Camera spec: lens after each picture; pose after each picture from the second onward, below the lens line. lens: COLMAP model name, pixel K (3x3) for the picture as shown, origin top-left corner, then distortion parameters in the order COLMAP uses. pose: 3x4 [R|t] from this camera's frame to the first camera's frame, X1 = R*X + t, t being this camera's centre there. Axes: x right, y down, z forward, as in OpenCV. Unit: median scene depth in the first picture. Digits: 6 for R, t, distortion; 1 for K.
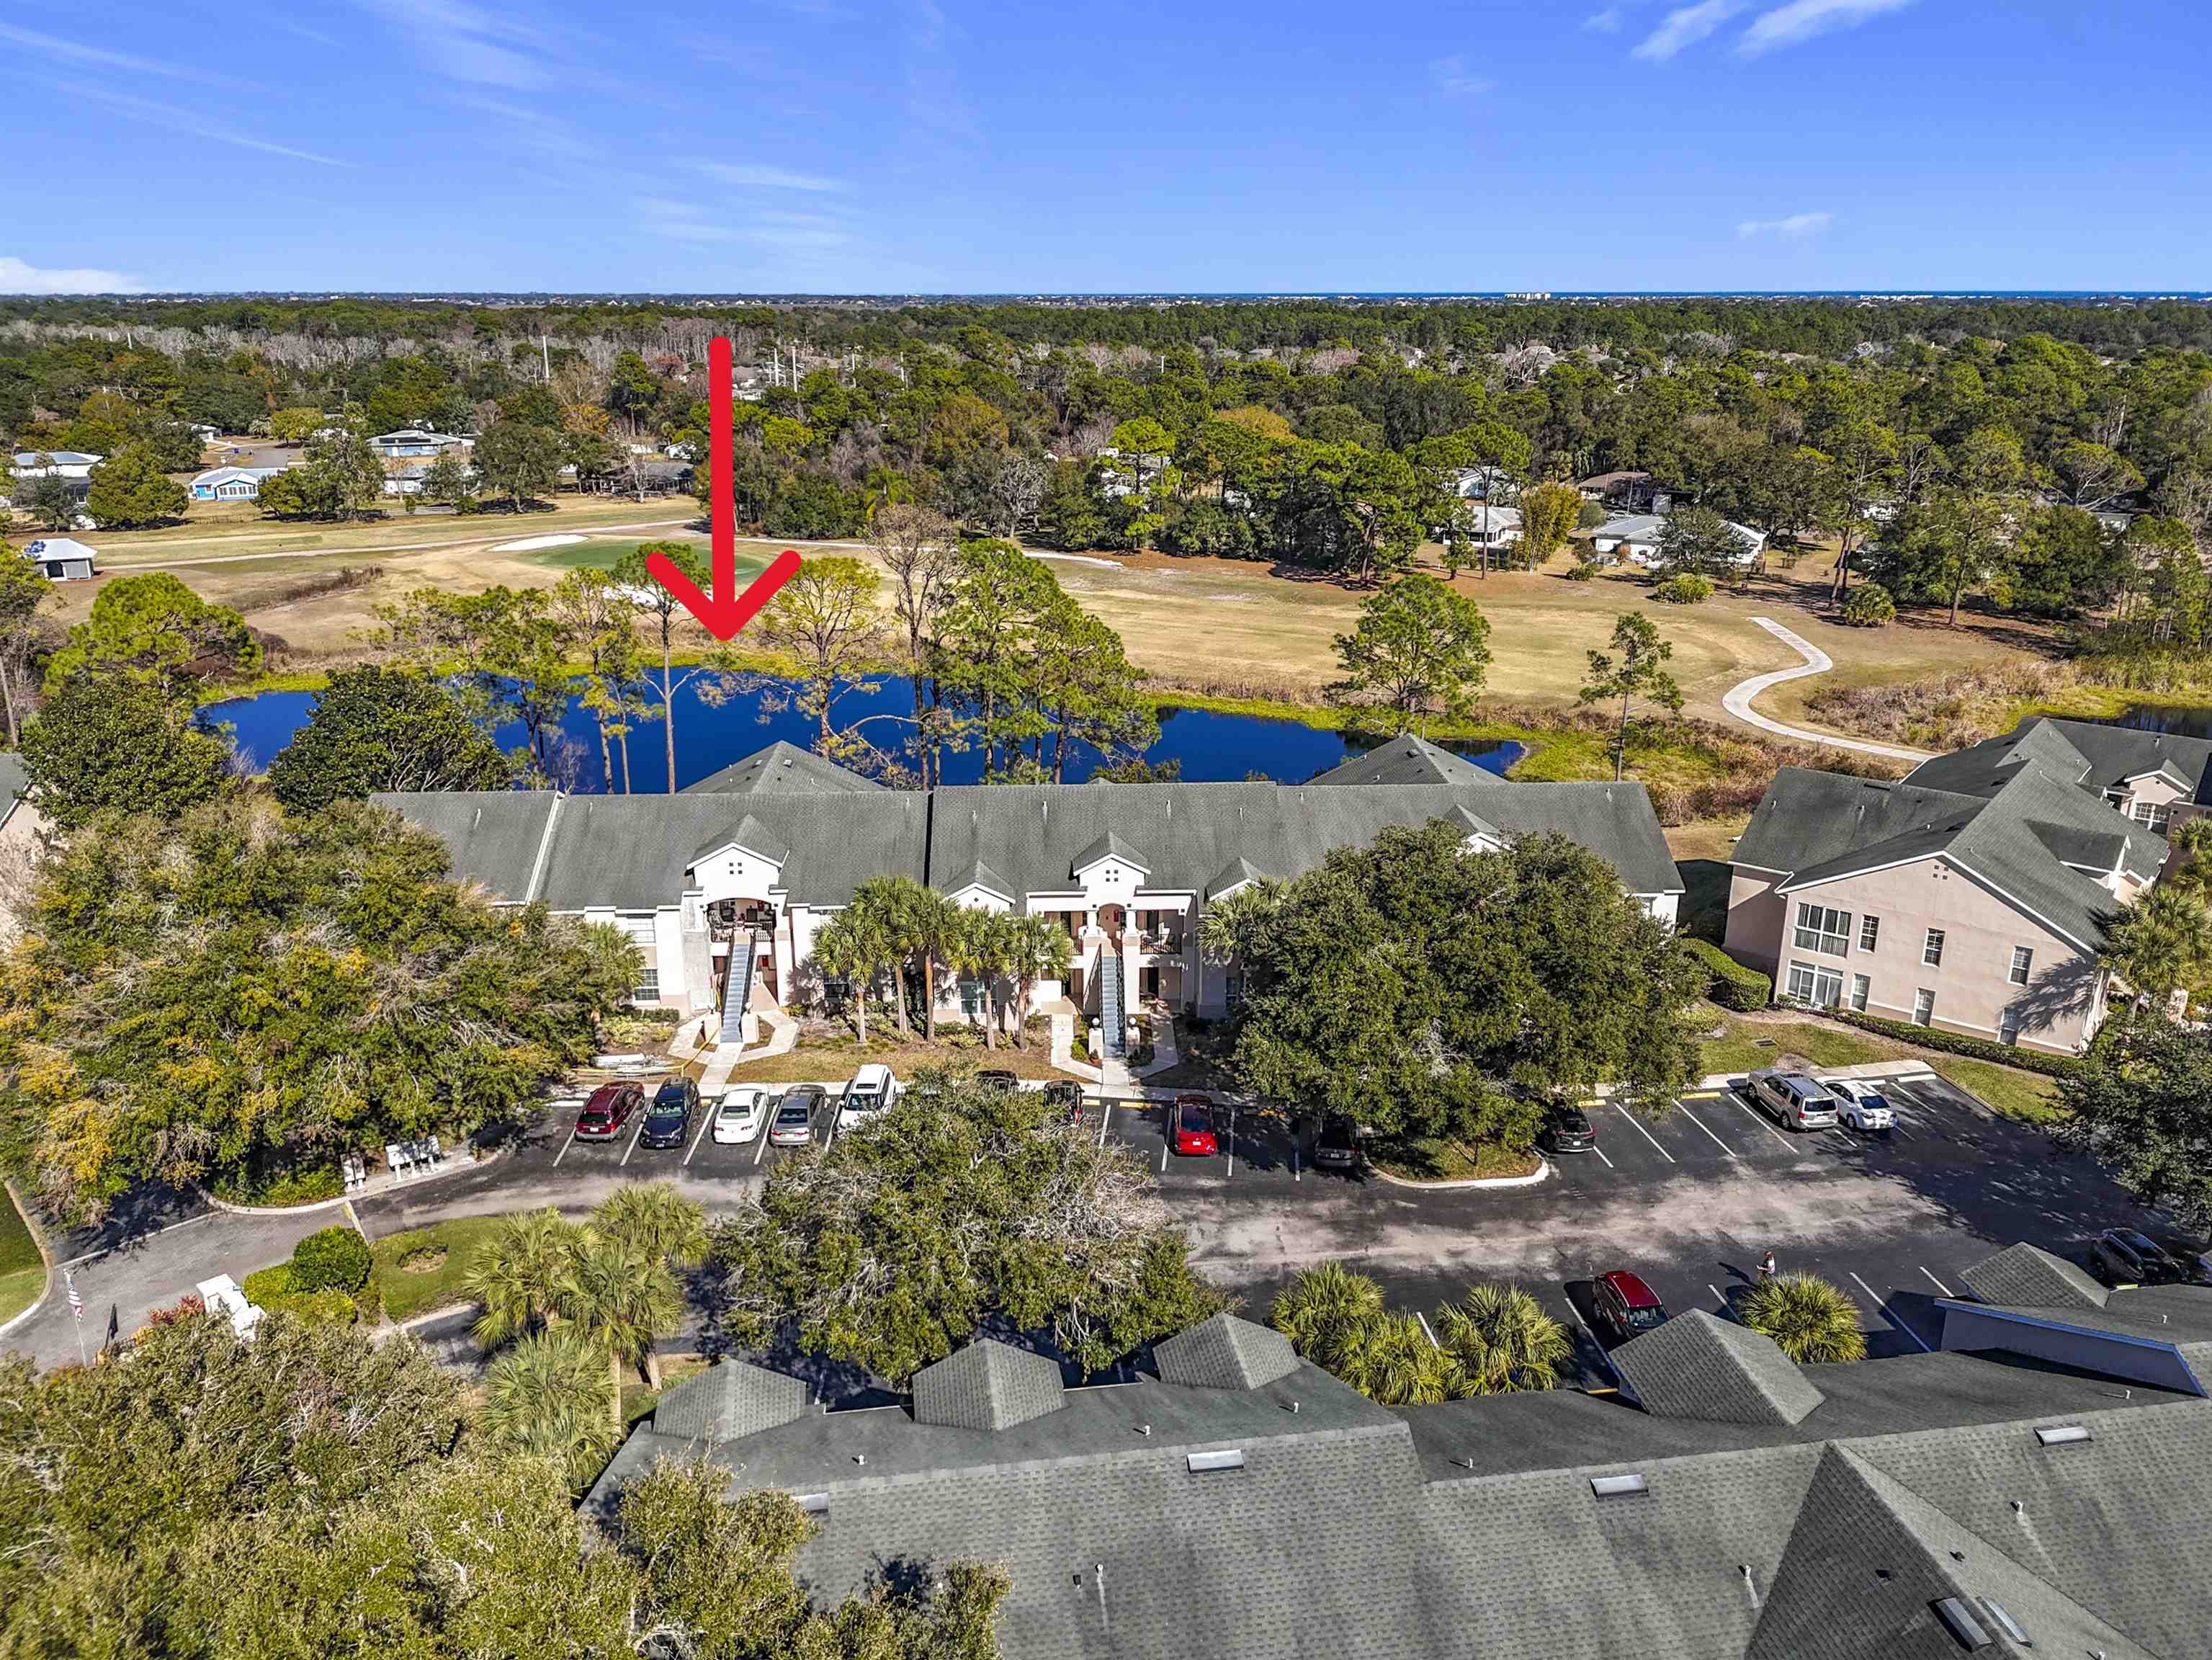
lens RADIAL K [[1611.8, 0, 1106.0], [0, 1611.8, 830.0], [0, 0, 1]] dist [0.000686, -0.000394]
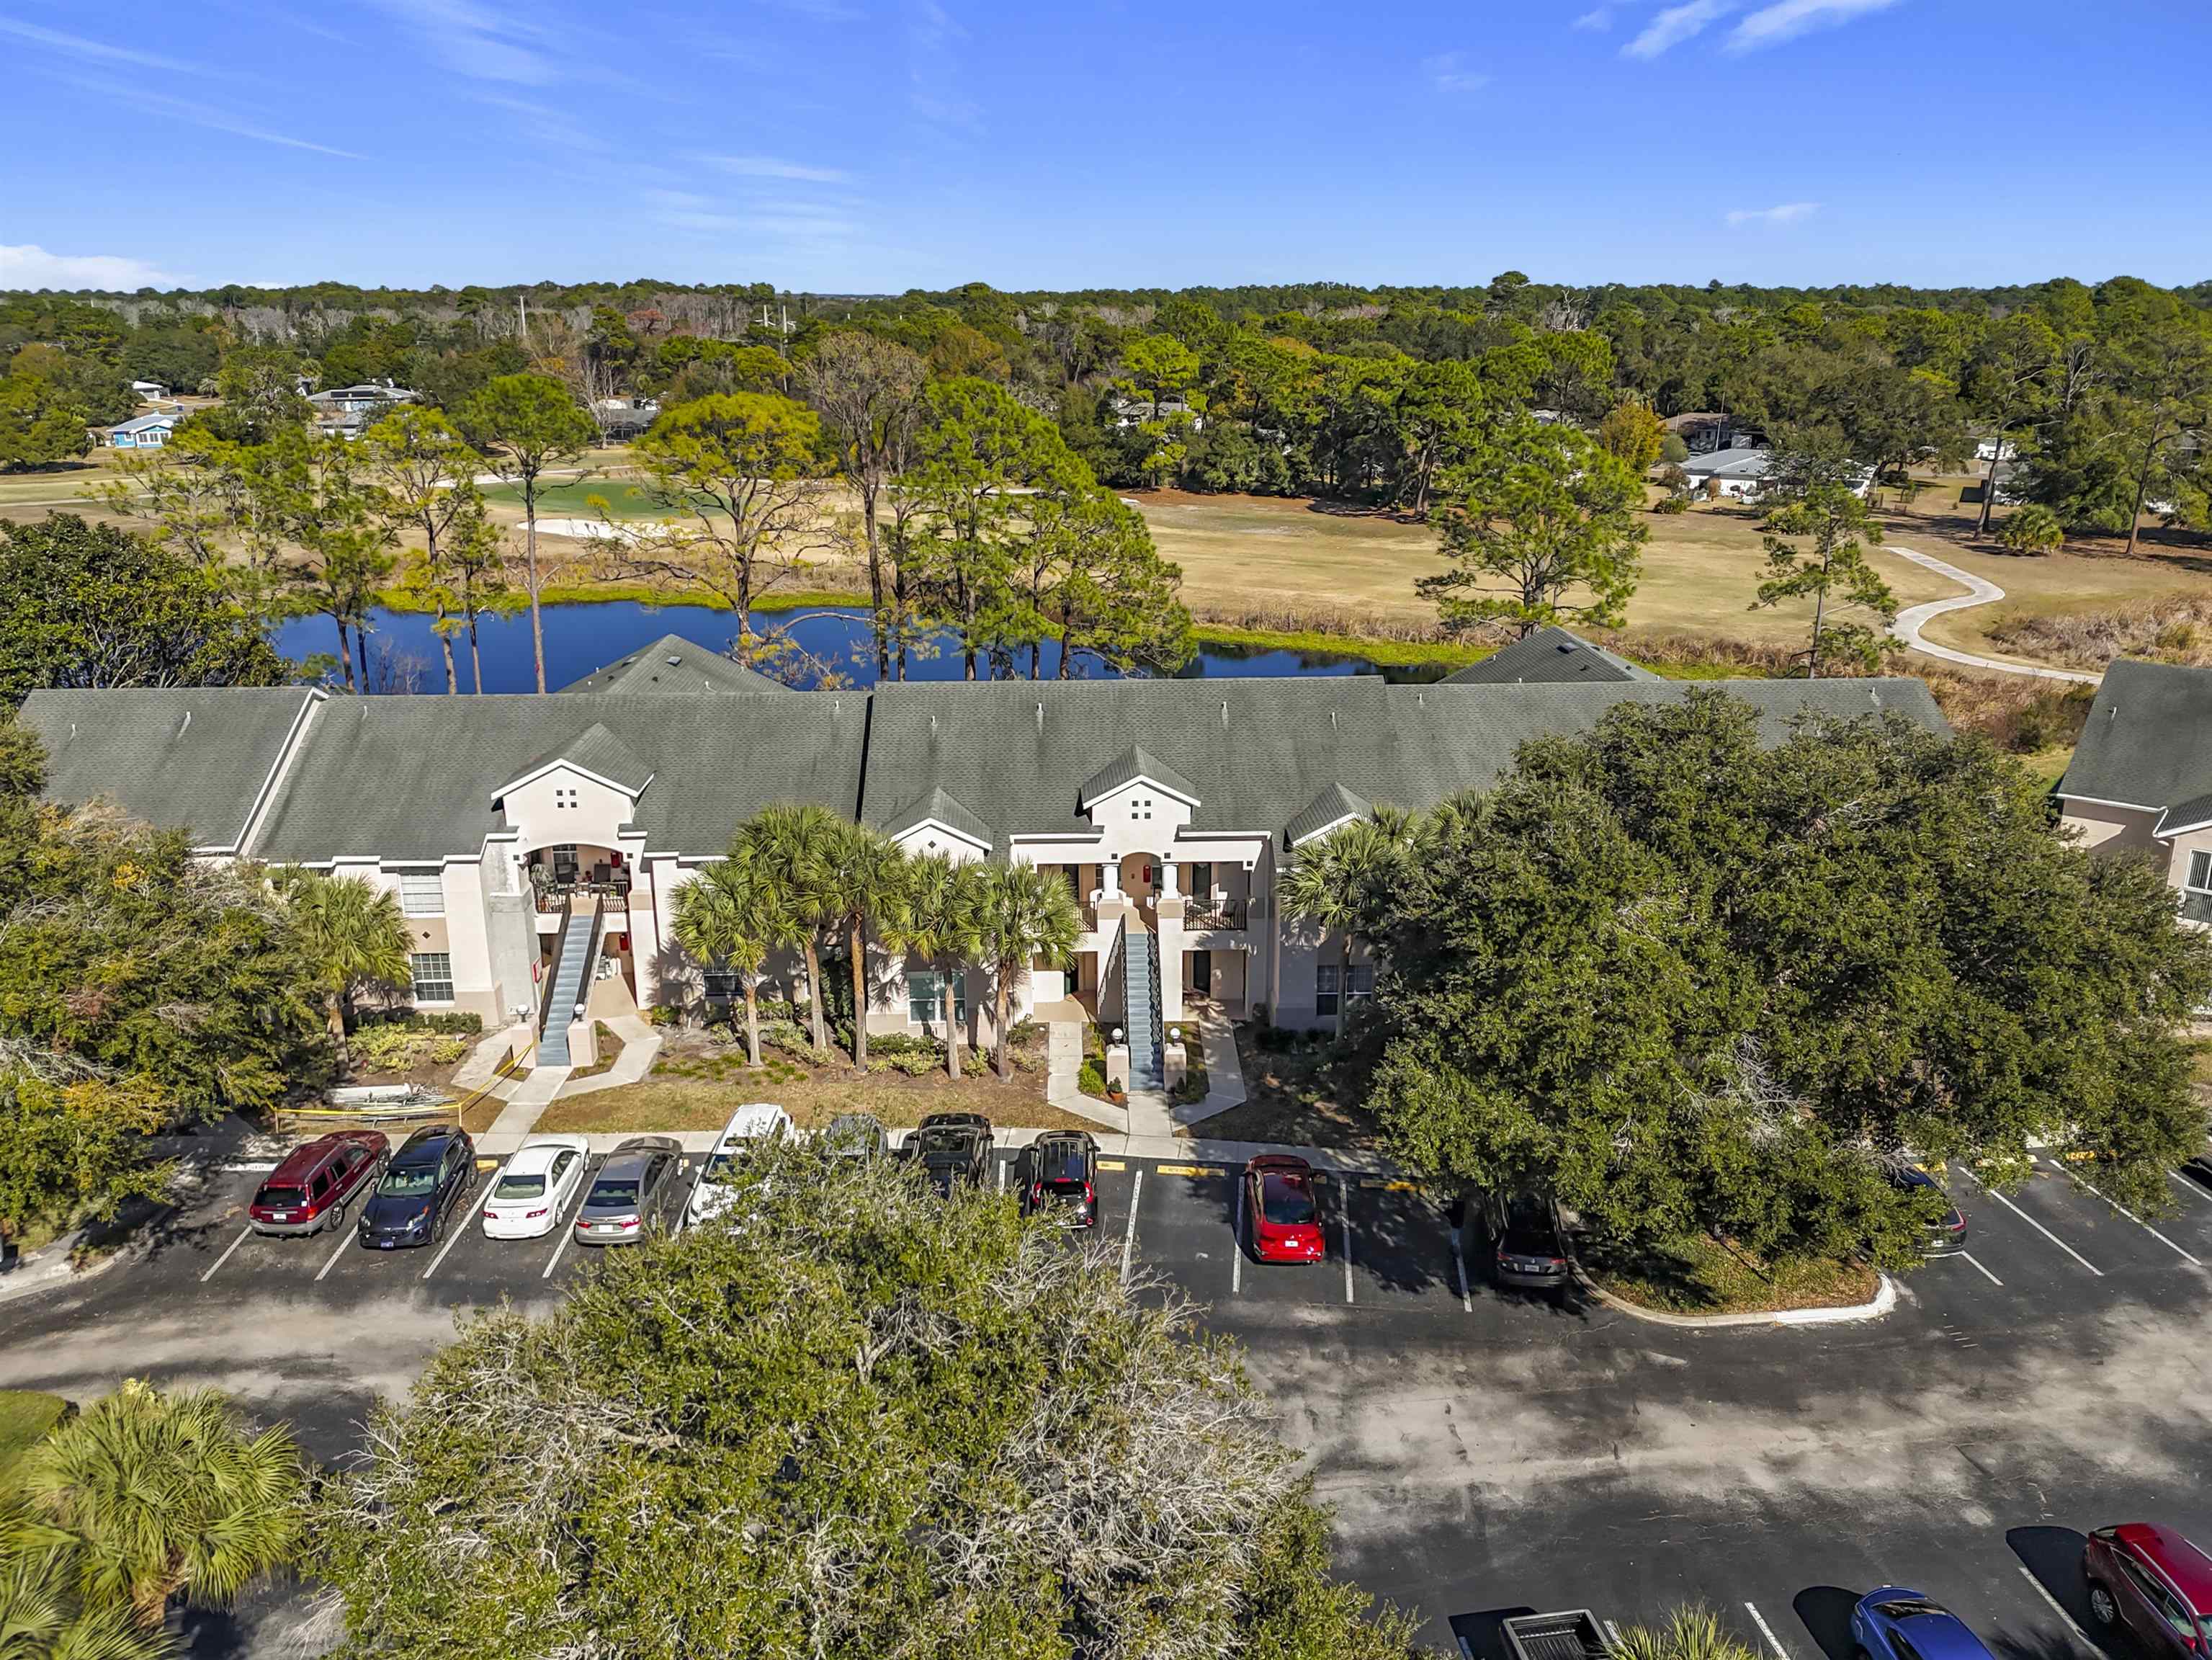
lens RADIAL K [[1547.9, 0, 1106.0], [0, 1547.9, 830.0], [0, 0, 1]] dist [-0.002233, -0.001046]
pose [[0.999984, -0.000420, -0.005631, -0.007156], [0.000390, 0.999986, -0.005344, 0.040452], [0.005633, 0.005342, 0.999970, 0.378013]]
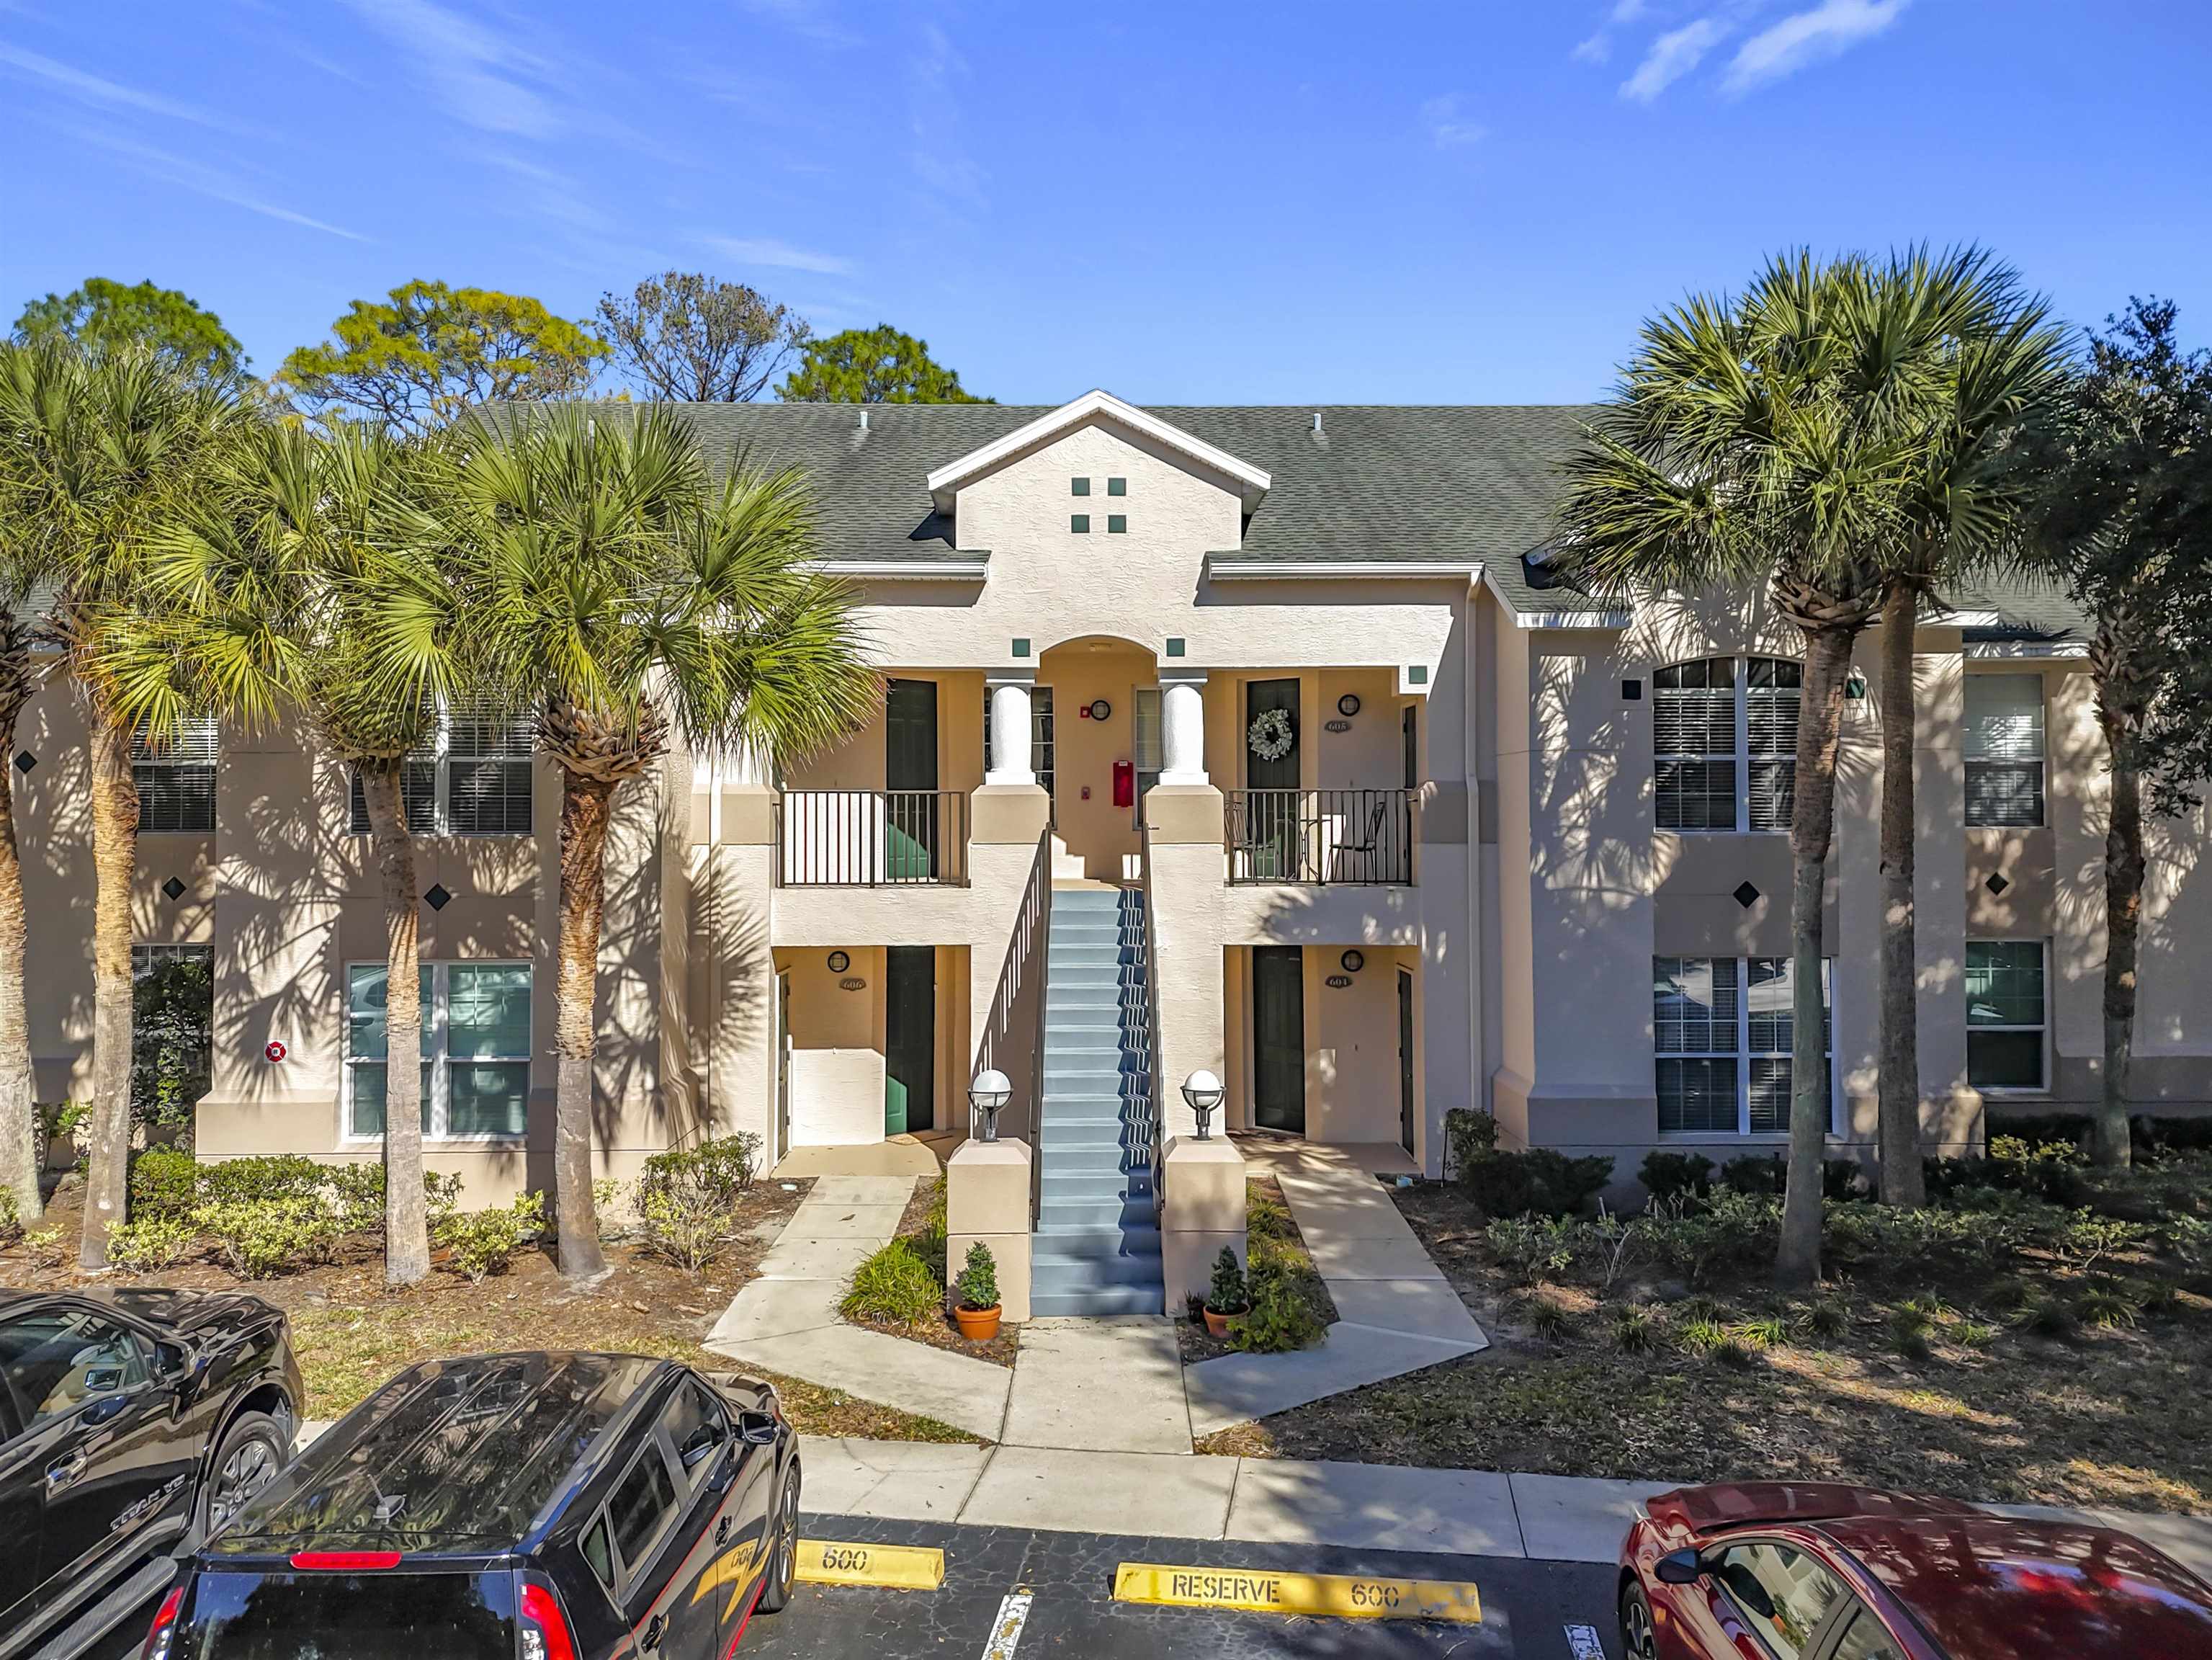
lens RADIAL K [[1650.7, 0, 1106.0], [0, 1650.7, 830.0], [0, 0, 1]] dist [0.053983, -0.000155]
pose [[0.999814, 0.001555, -0.019244, 0.009323], [-0.007321, 0.952862, -0.303317, 0.142427], [0.017866, 0.303401, 0.952696, 0.801407]]
